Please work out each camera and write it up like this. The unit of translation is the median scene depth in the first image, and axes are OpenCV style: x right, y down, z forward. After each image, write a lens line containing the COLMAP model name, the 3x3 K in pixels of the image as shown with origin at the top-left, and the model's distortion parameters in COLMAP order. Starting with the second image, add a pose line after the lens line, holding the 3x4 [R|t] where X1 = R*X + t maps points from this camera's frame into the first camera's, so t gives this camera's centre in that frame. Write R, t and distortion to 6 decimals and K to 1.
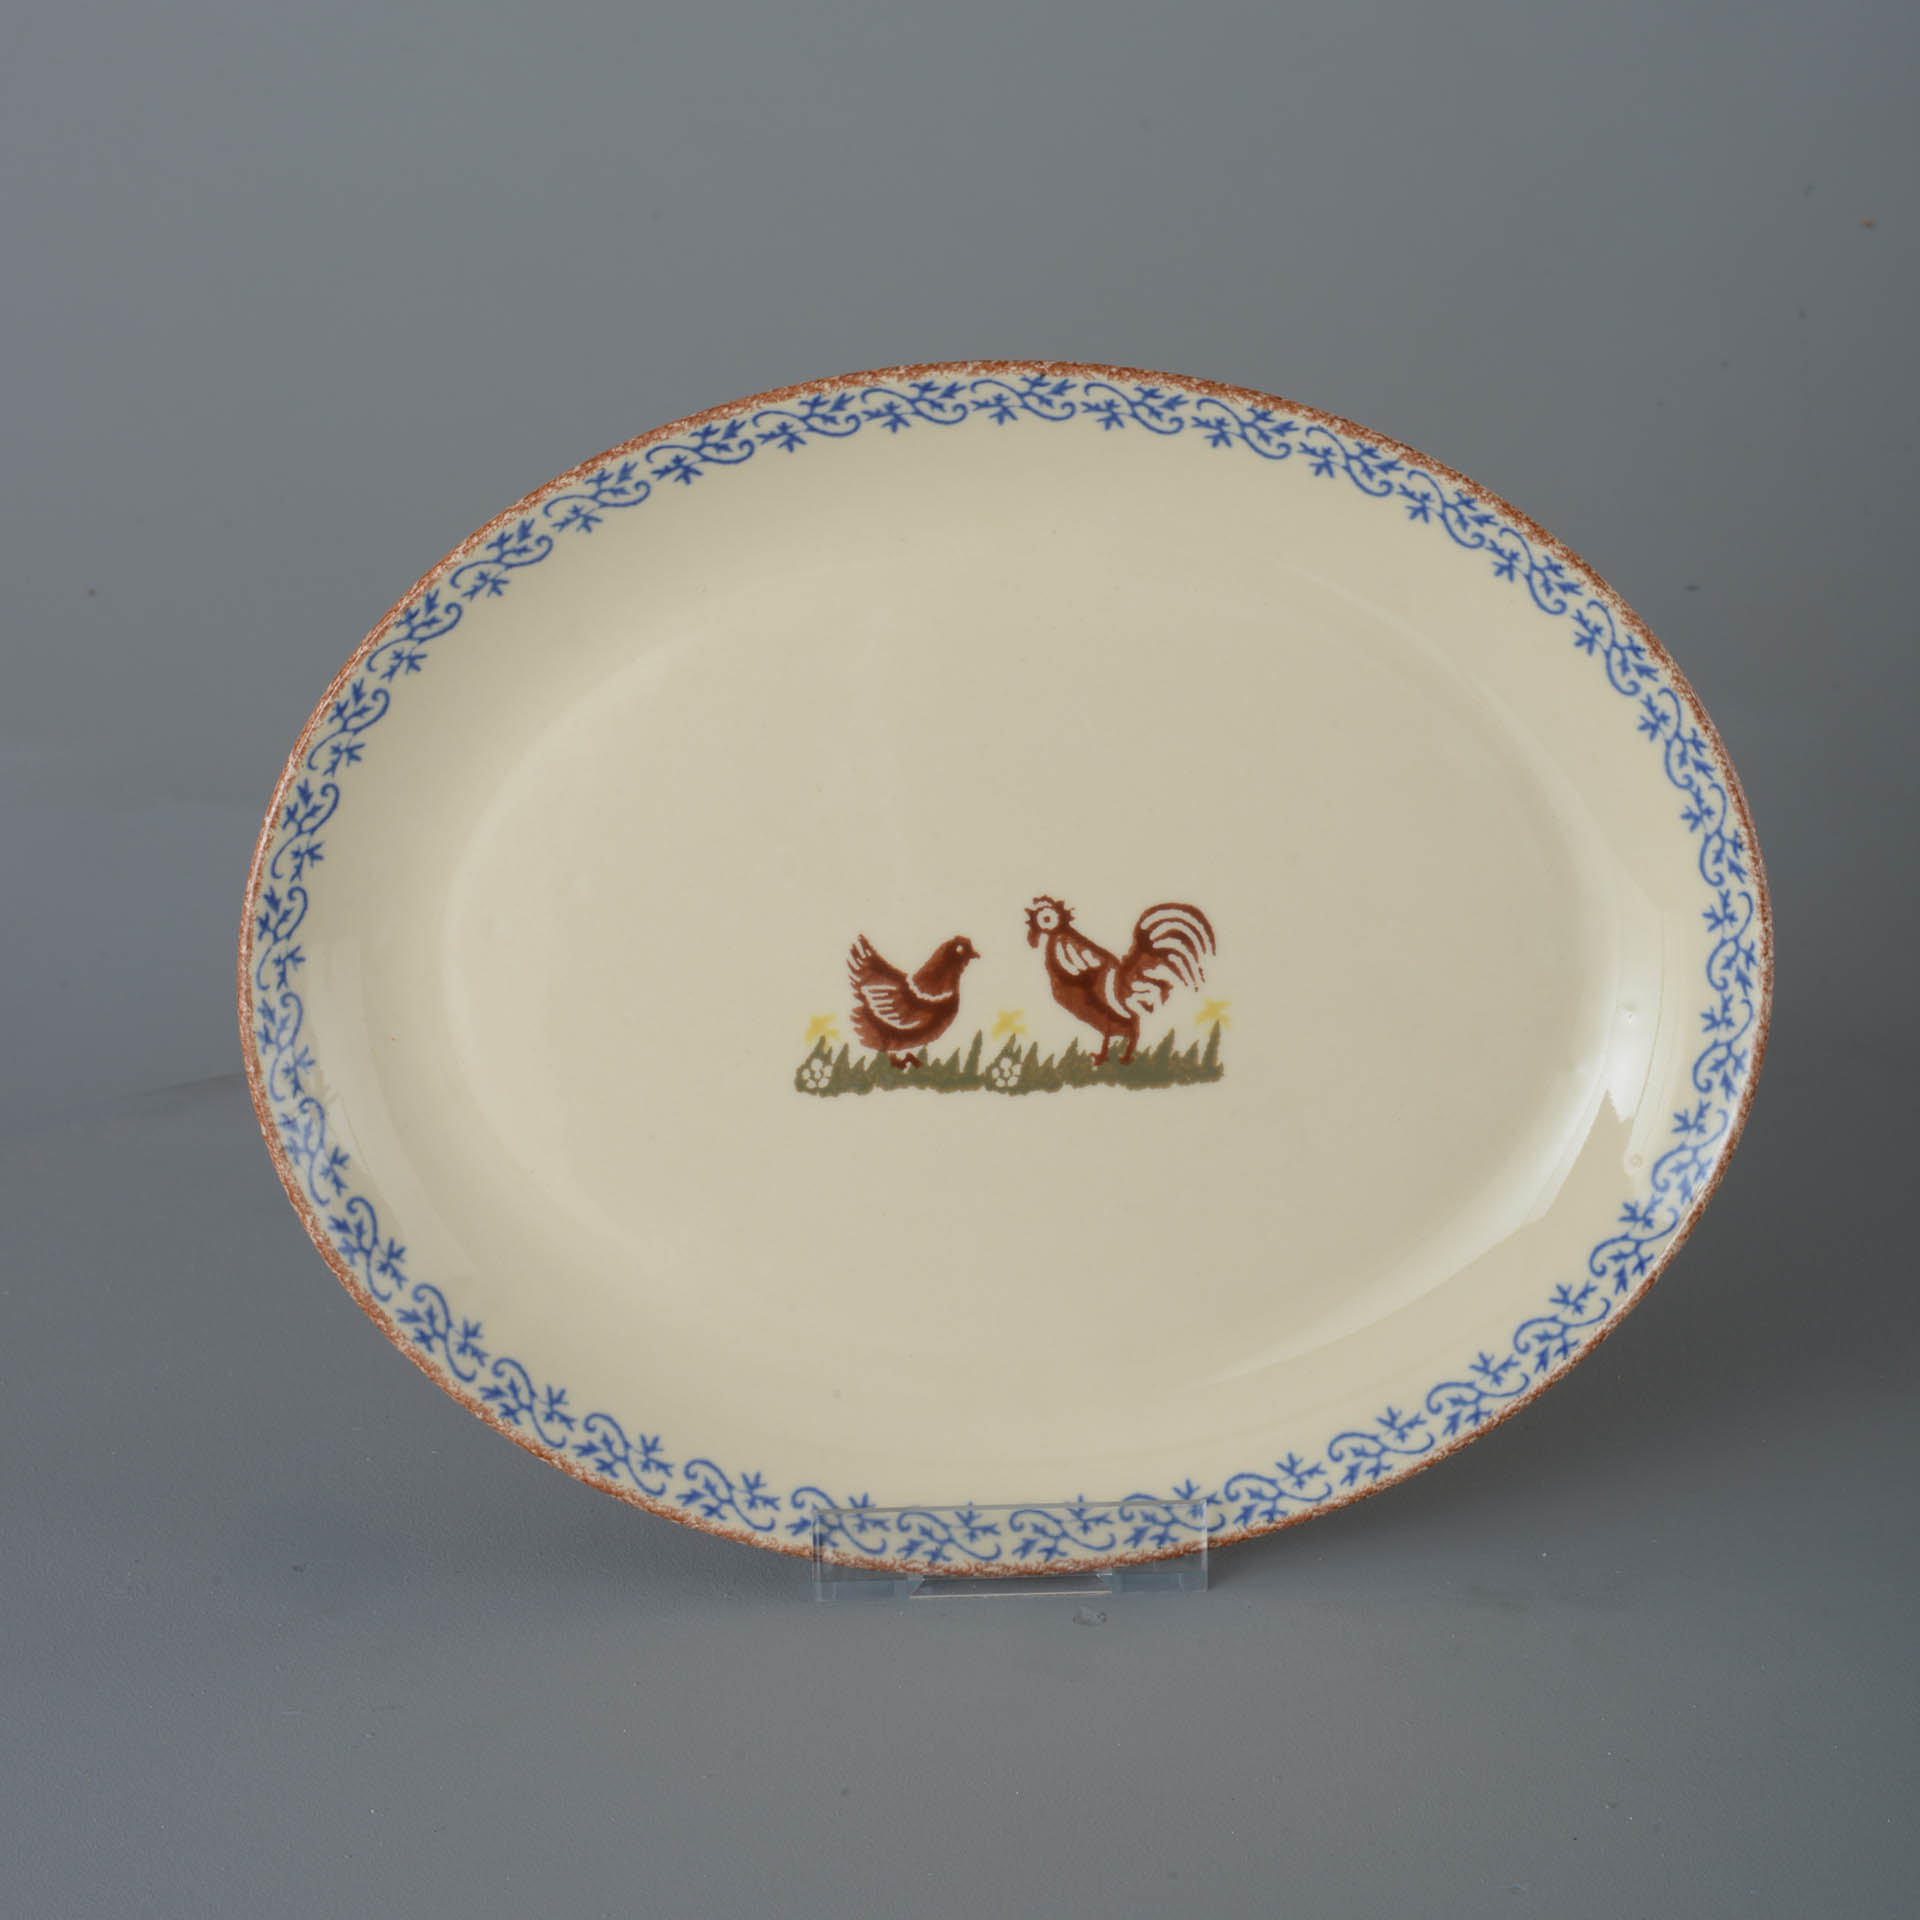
lens RADIAL K [[7674.7, 0, 960.0], [0, 7674.7, 960.0], [0, 0, 1]] dist [-0.083918, -0.485123]
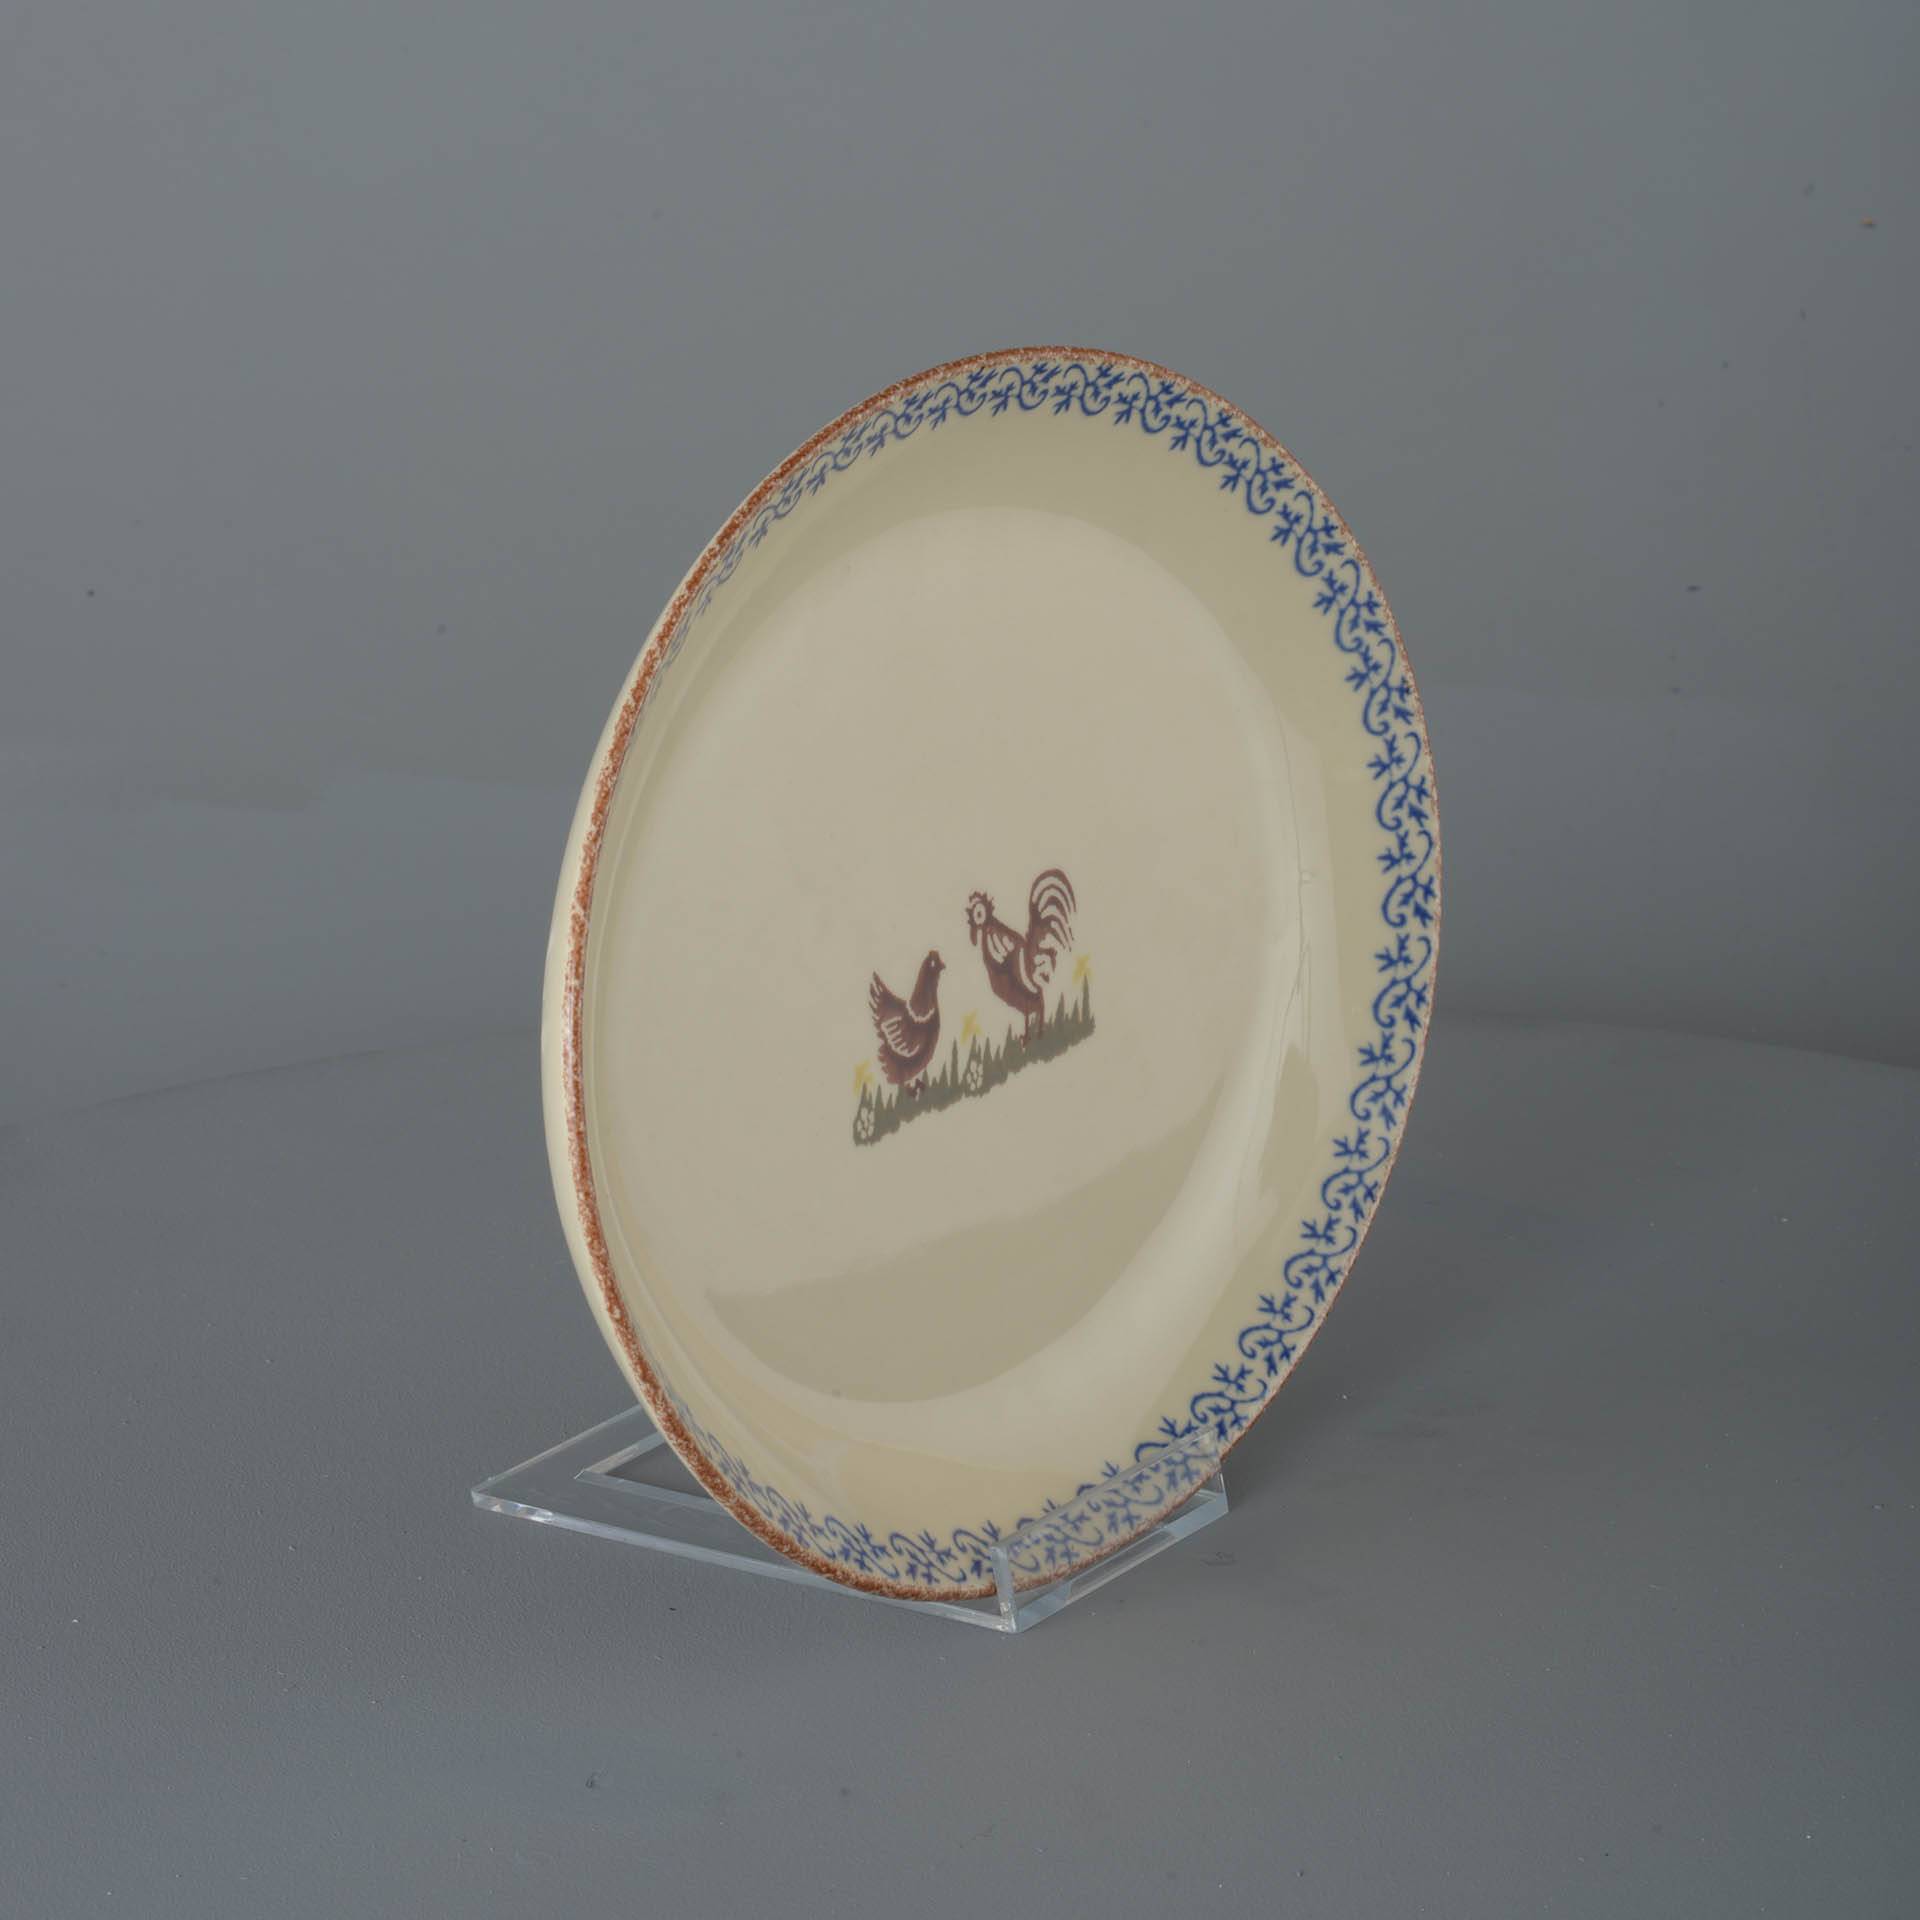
lens RADIAL K [[7674.7, 0, 960.0], [0, 7674.7, 960.0], [0, 0, 1]] dist [-0.083918, -0.485123]
pose [[0.580007, -0.231461, 0.781036, -0.773145], [0.245865, 0.963811, 0.103044, -0.103326], [-0.776622, 0.132263, 0.615926, 0.385685]]
